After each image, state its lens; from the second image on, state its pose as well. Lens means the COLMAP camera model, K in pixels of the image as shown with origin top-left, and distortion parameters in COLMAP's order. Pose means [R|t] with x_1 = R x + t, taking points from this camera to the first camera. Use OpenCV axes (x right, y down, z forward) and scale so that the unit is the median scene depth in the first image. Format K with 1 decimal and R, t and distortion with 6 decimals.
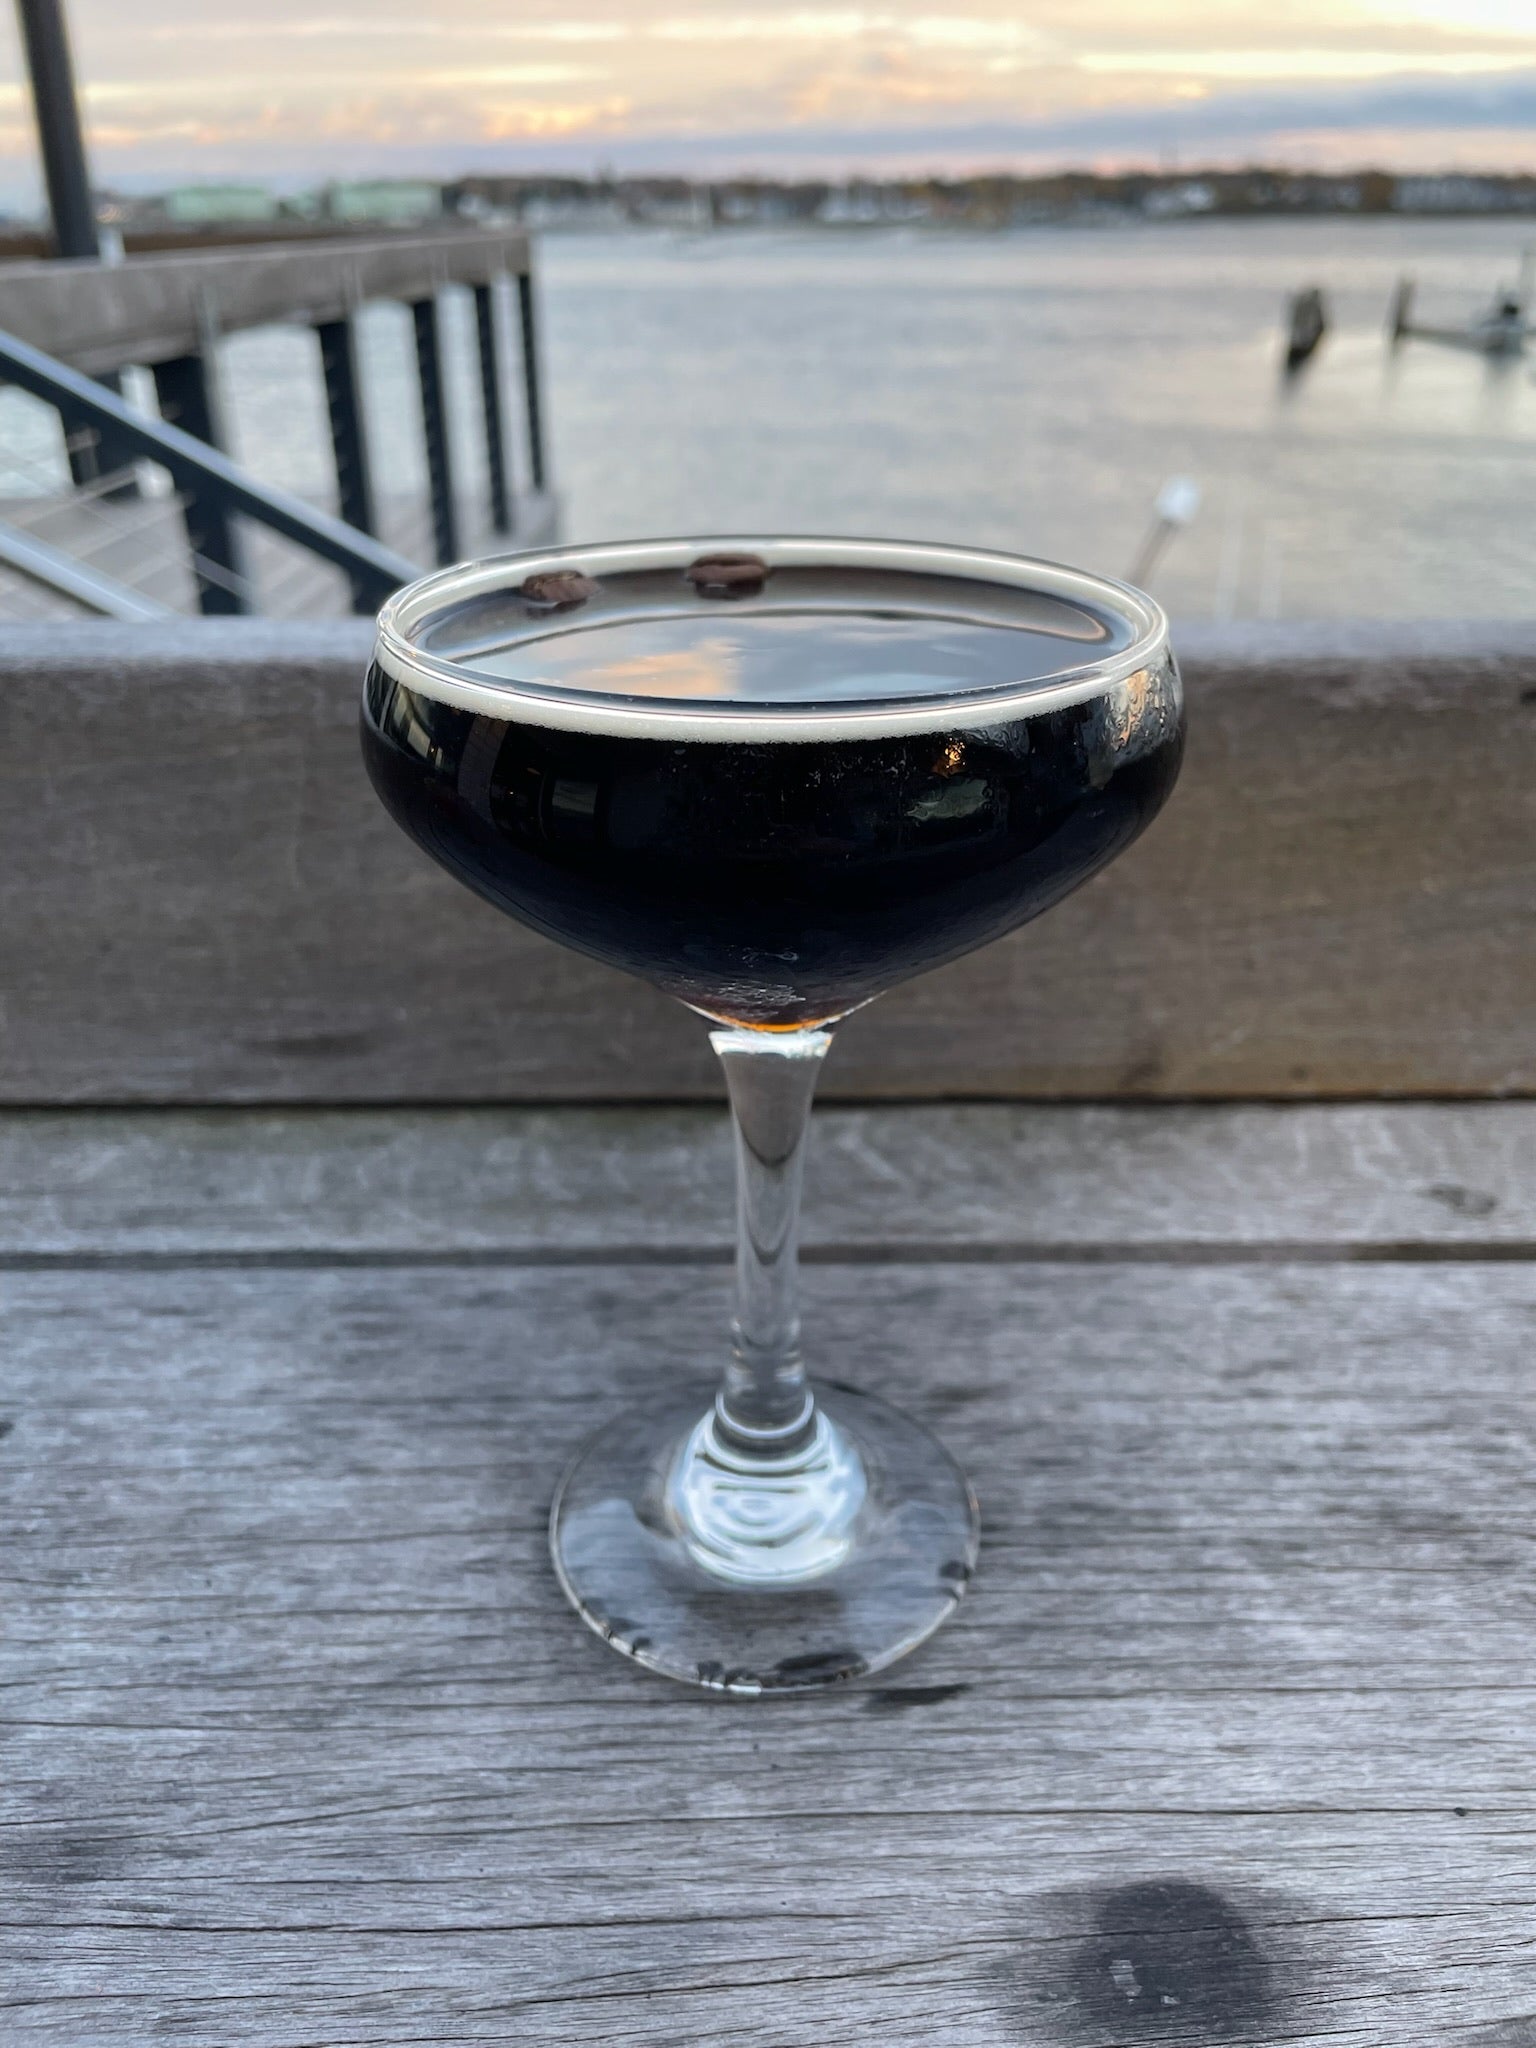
lens RADIAL K [[1551.3, 0, 783.1], [0, 1551.3, 1028.7], [0, 0, 1]] dist [0.056124, -0.097906]
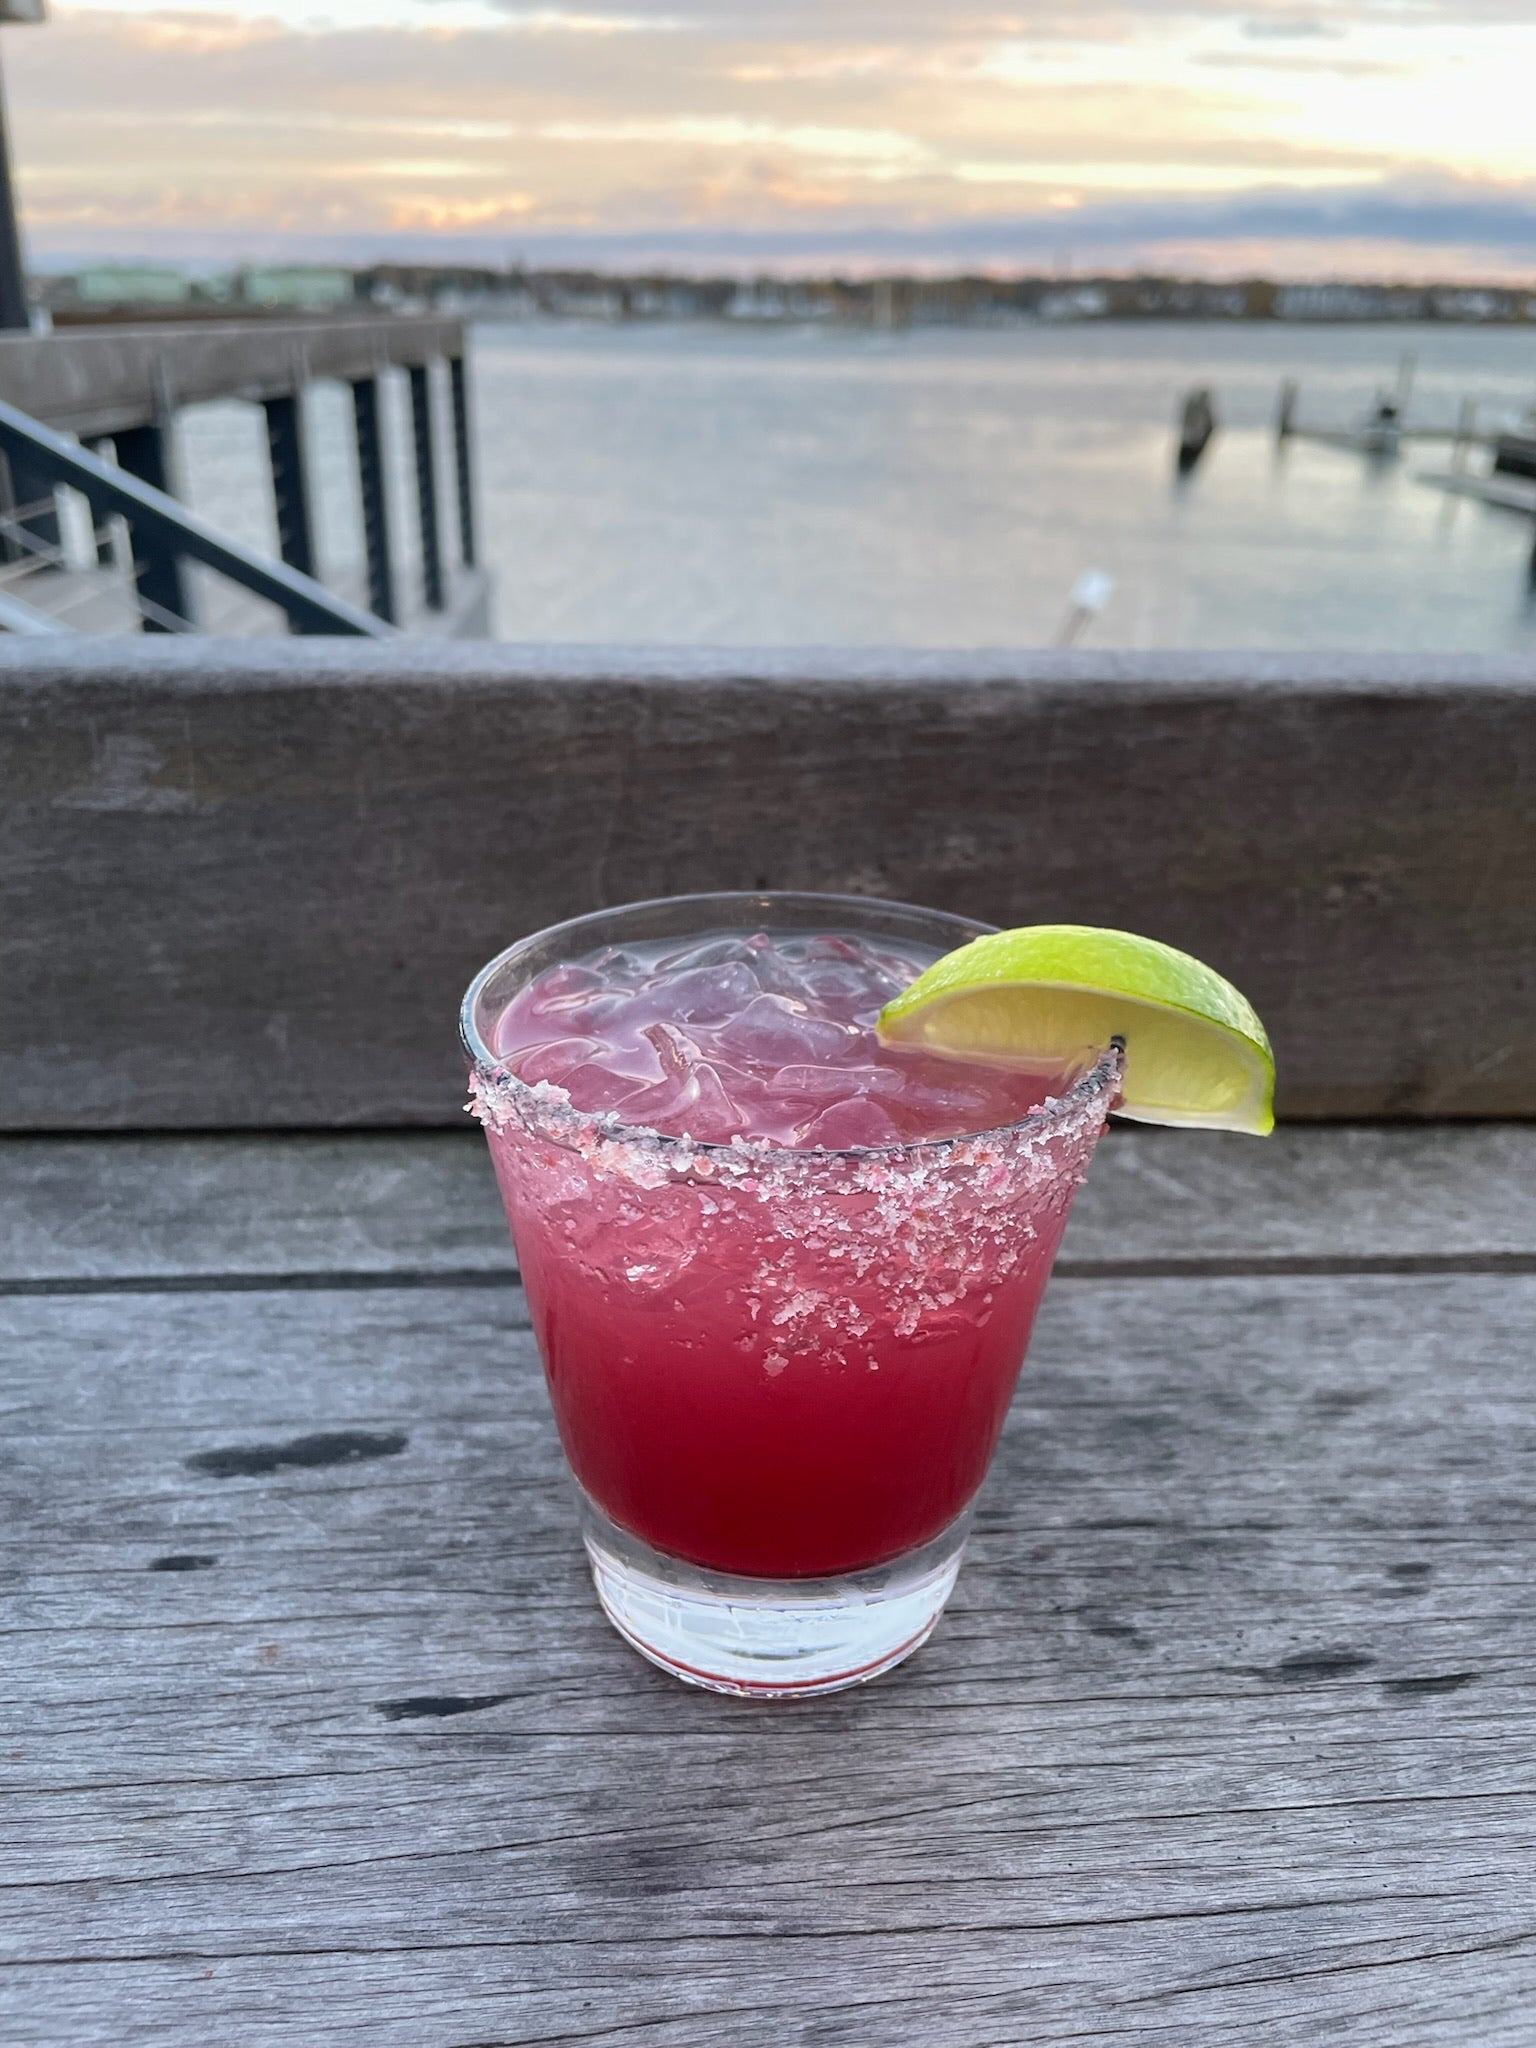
lens RADIAL K [[1551.3, 0, 758.4], [0, 1551.3, 1024.4], [0, 0, 1]] dist [0.056124, -0.097906]
pose [[0.998598, -0.000708, 0.052924, -0.265688], [0.003480, 0.998625, -0.052309, 0.038686], [-0.052814, 0.052420, 0.997228, 0.005155]]
